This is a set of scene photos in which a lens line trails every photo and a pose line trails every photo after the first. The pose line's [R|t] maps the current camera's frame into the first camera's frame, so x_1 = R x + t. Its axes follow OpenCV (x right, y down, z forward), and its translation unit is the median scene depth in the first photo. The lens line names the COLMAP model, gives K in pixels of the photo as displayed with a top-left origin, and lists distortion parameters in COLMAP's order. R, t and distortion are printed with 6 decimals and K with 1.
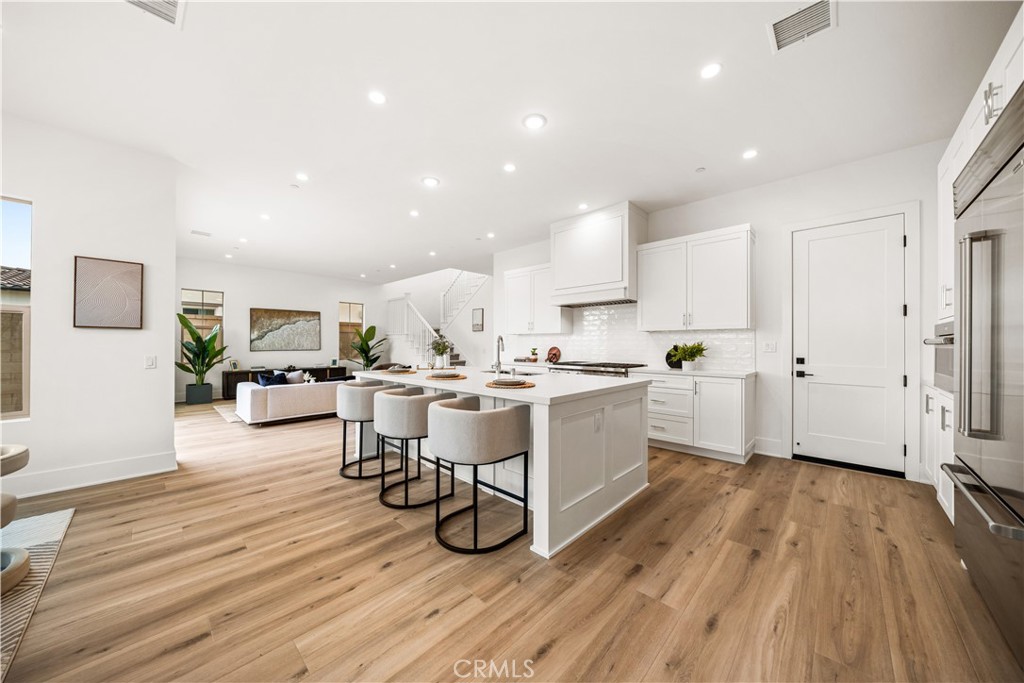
lens RADIAL K [[346.8, 0, 513.9], [0, 346.8, 343.4], [0, 0, 1]] dist [-0.003936, -0.000473]
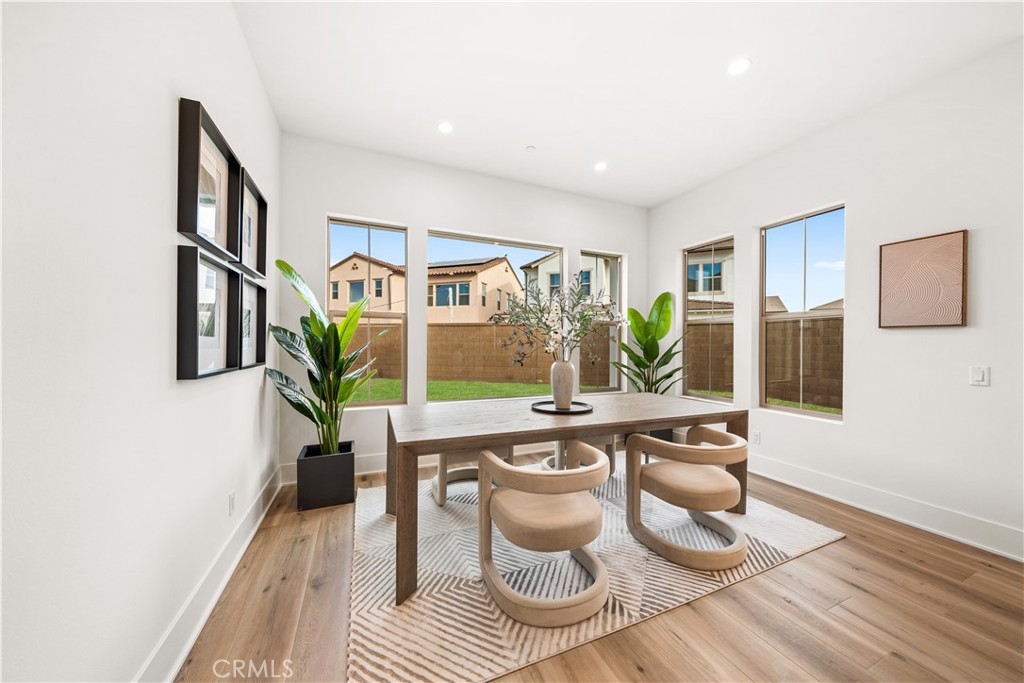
lens RADIAL K [[346.8, 0, 508.8], [0, 346.8, 344.5], [0, 0, 1]] dist [-0.003936, -0.000473]
pose [[-0.395377, -0.006596, -0.918495, -0.082518], [-0.007093, 0.999966, -0.004127, 0.003476], [0.918492, 0.004883, -0.395410, 0.355906]]
